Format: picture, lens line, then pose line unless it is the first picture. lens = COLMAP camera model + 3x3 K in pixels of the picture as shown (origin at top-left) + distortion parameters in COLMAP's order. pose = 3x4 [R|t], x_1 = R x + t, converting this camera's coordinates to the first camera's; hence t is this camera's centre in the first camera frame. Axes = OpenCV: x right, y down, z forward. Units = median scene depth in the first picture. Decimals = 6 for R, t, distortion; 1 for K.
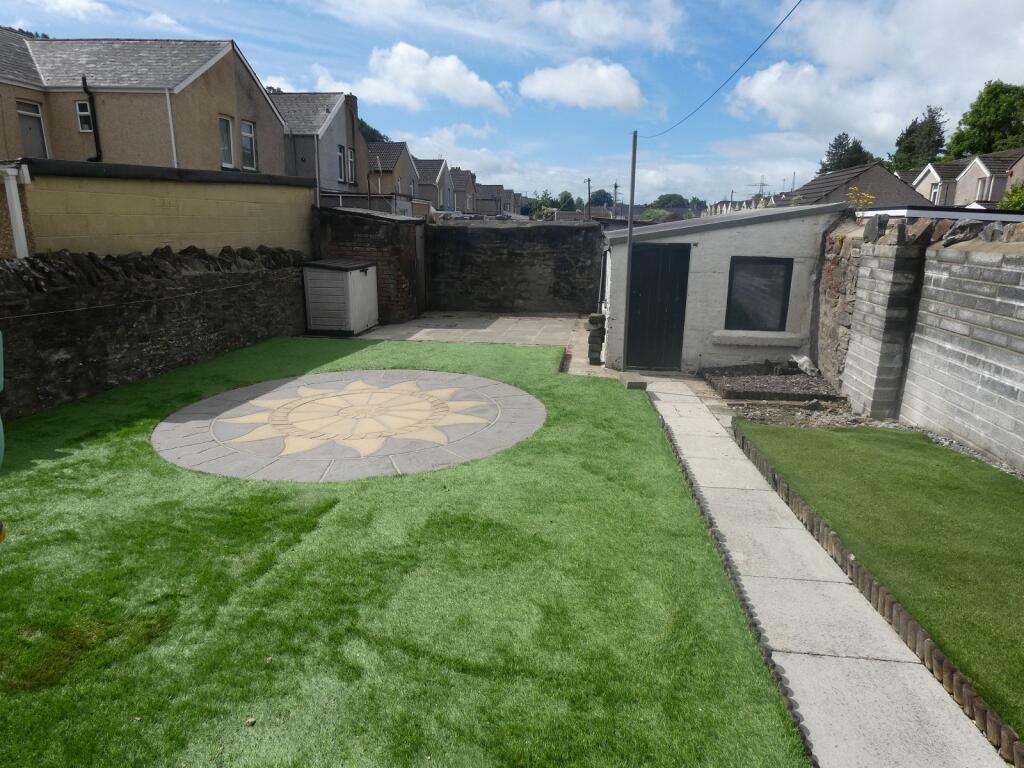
lens RADIAL K [[609.6, 0, 513.7], [0, 609.6, 382.8], [0, 0, 1]] dist [-0.023662, -0.001749]
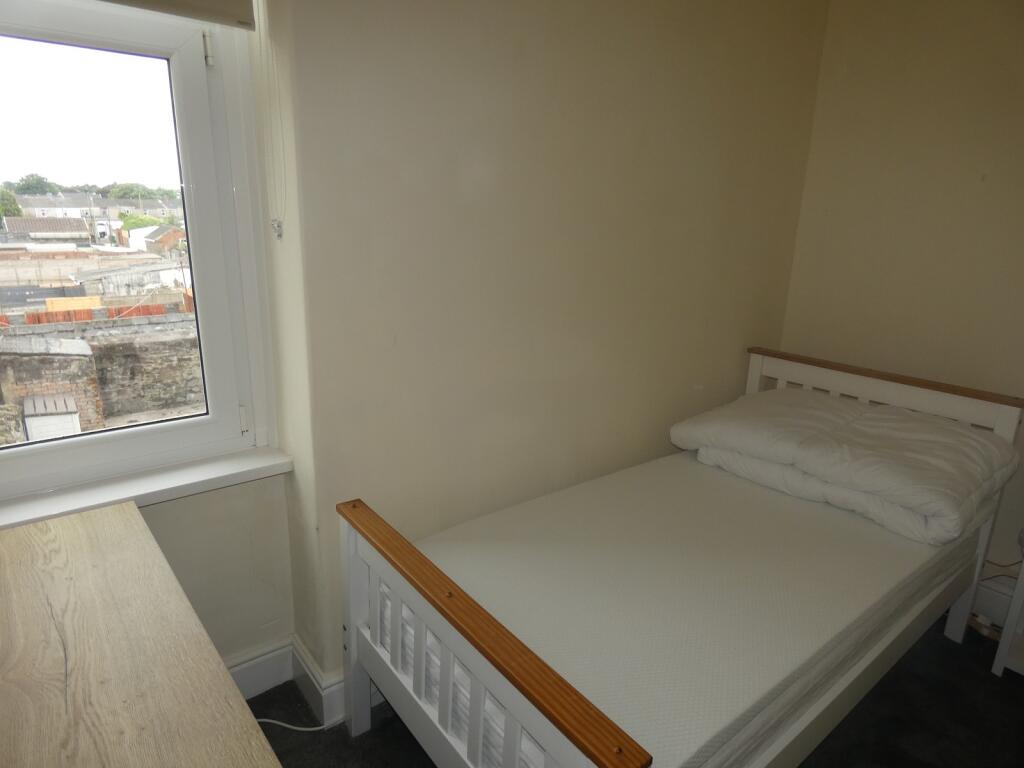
lens RADIAL K [[609.6, 0, 512.5], [0, 609.6, 382.6], [0, 0, 1]] dist [-0.023662, -0.001749]
pose [[0.690175, -0.189024, 0.698518, -0.393933], [0.167051, 0.980827, 0.100363, -0.175247], [-0.704097, 0.047421, 0.708519, -0.315848]]
